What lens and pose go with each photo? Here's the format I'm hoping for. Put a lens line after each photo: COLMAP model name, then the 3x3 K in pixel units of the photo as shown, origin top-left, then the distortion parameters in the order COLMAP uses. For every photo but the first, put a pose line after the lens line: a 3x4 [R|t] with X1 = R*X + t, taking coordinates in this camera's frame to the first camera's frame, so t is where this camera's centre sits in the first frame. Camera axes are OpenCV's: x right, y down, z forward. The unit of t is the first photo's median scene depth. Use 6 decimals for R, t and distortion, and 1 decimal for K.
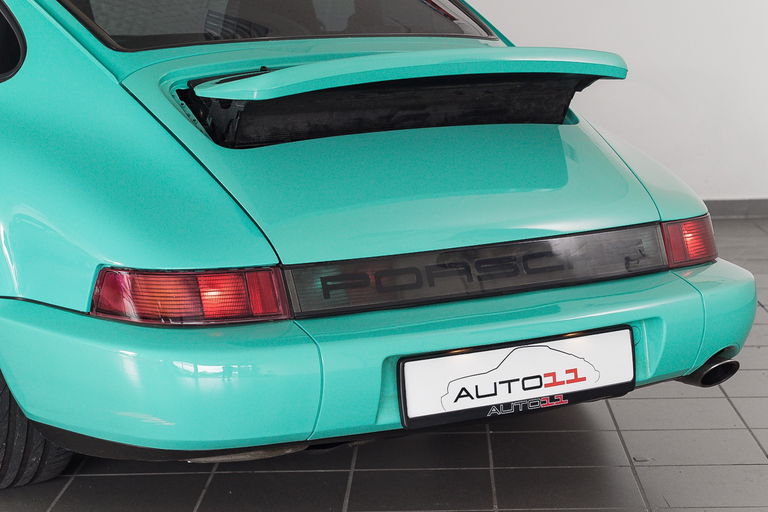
lens RADIAL K [[1824.9, 0, 384.0], [0, 1824.9, 256.0], [0, 0, 1]] dist [-0.043734, -0.066346]
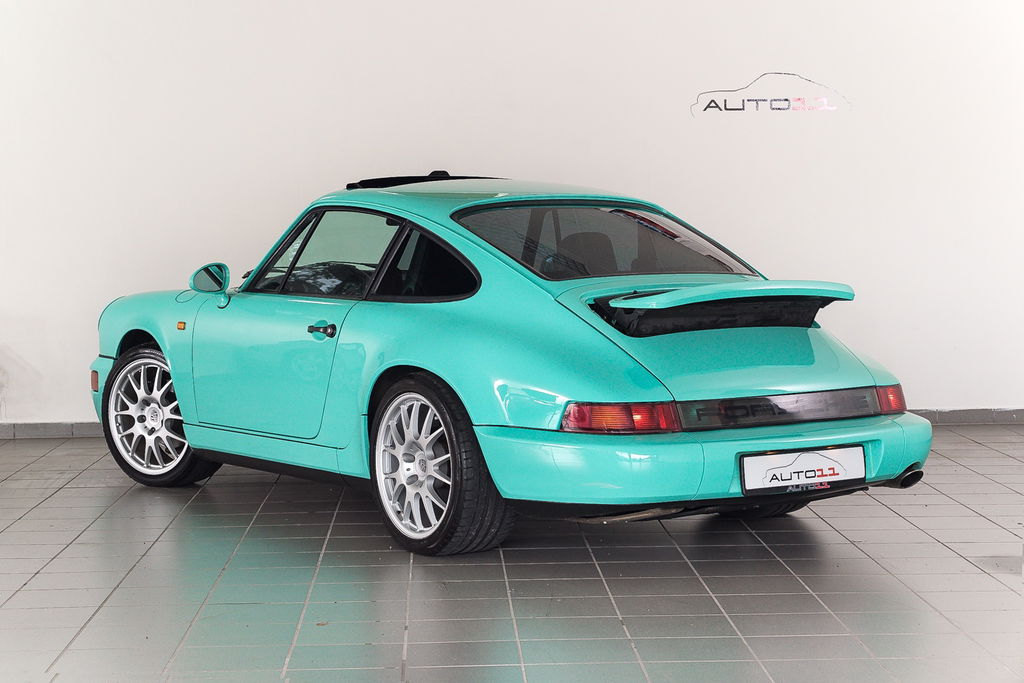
lens RADIAL K [[2060.1, 0, 512.0], [0, 2060.1, 341.5], [0, 0, 1]] dist [0.012128, -0.036388]
pose [[0.998518, 0.009050, 0.053671, -0.301616], [-0.004177, 0.995914, -0.090215, 0.120124], [-0.054268, 0.089857, 0.994475, -0.916770]]
